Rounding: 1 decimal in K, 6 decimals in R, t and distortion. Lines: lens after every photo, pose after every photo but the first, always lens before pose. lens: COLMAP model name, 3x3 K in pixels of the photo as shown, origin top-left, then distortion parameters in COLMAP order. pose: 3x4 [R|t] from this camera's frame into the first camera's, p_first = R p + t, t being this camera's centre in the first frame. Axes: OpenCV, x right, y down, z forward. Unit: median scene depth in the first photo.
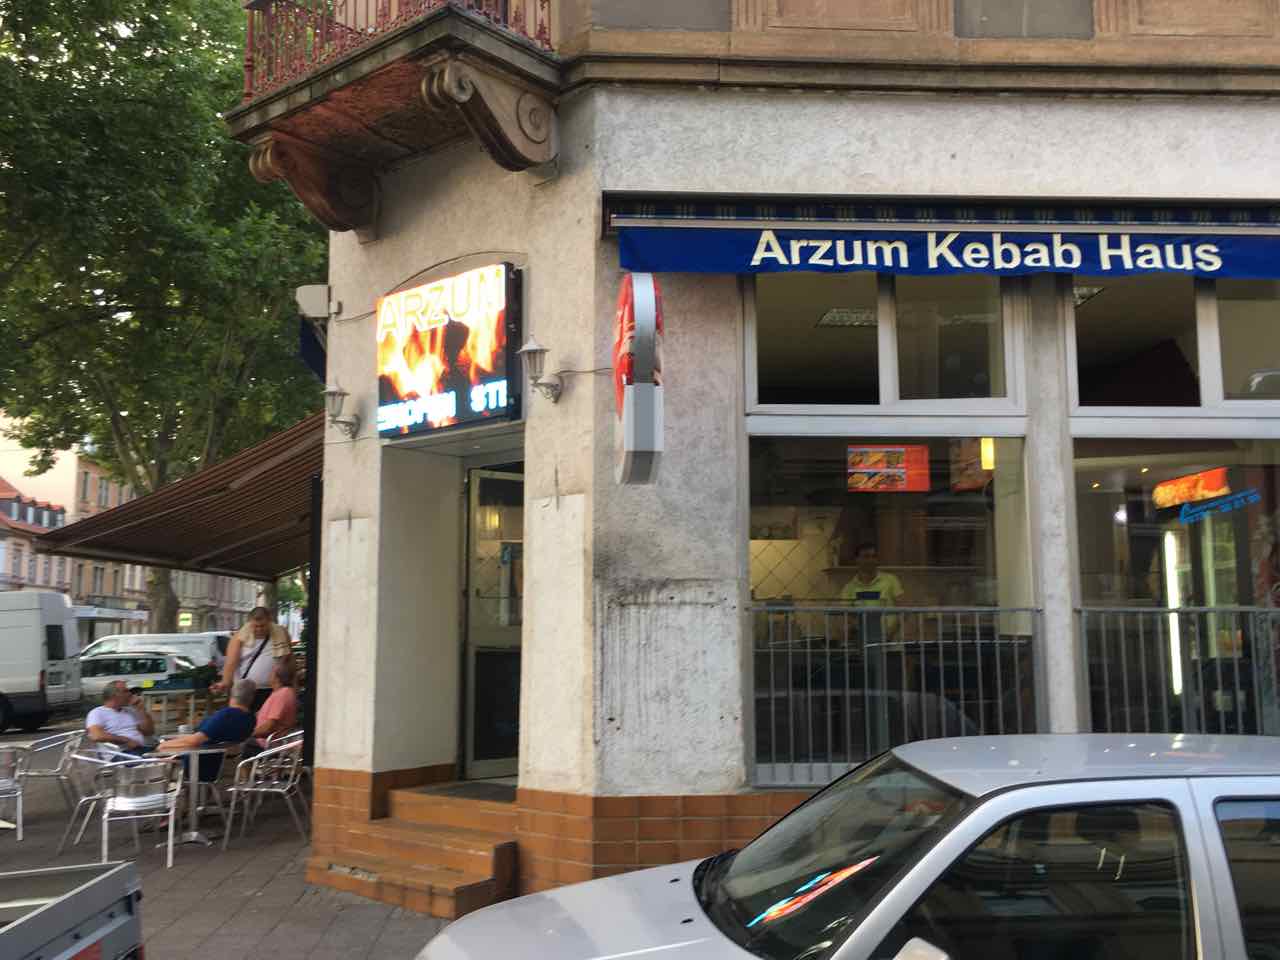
lens RADIAL K [[1212.6, 0, 643.1], [0, 1212.6, 470.5], [0, 0, 1]] dist [0.072540, -0.121707]
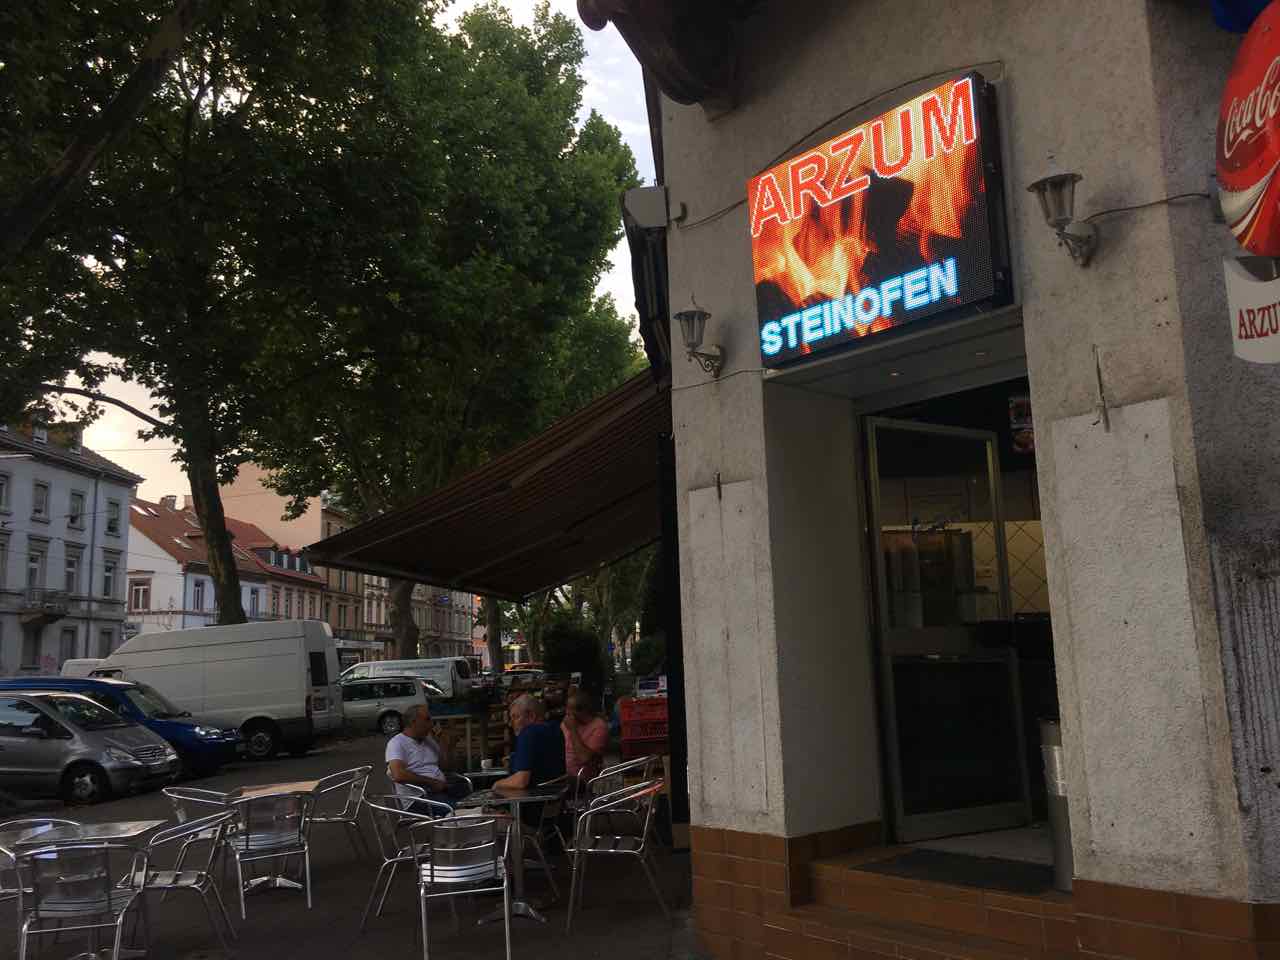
lens RADIAL K [[1081.7, 0, 629.7], [0, 1081.7, 481.7], [0, 0, 1]] dist [0.078624, -0.120052]
pose [[0.987106, -0.048151, -0.152653, -0.194881], [0.044355, 0.998618, -0.028178, 0.054187], [0.153799, 0.021044, 0.987878, 0.344802]]
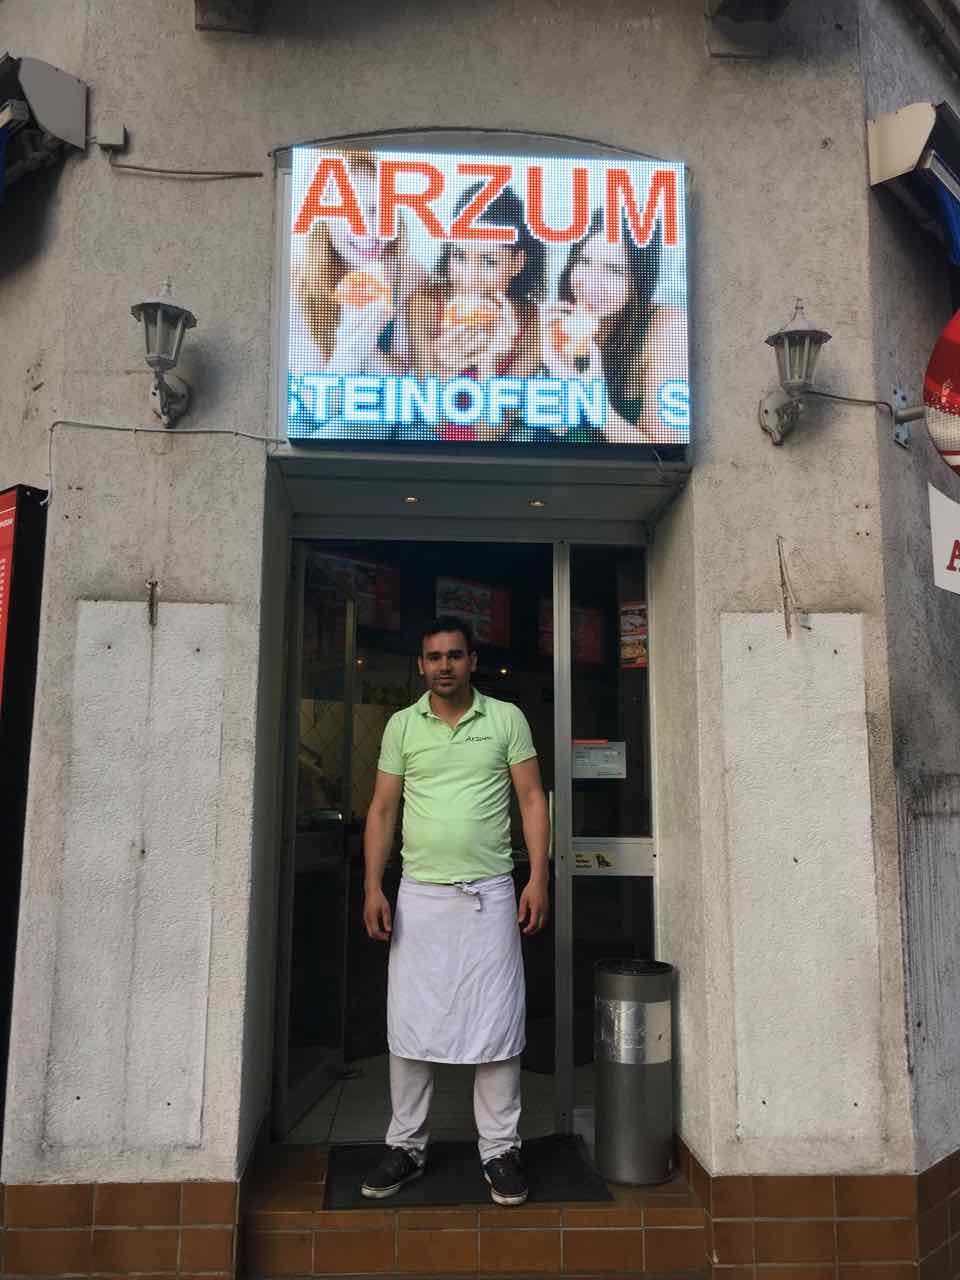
lens RADIAL K [[1081.7, 0, 473.8], [0, 1081.7, 641.4], [0, 0, 1]] dist [0.078624, -0.120052]
pose [[0.721630, 0.115531, 0.682571, -0.430834], [-0.103807, 0.992887, -0.058307, 0.066043], [-0.684452, -0.028780, 0.728490, 0.630608]]
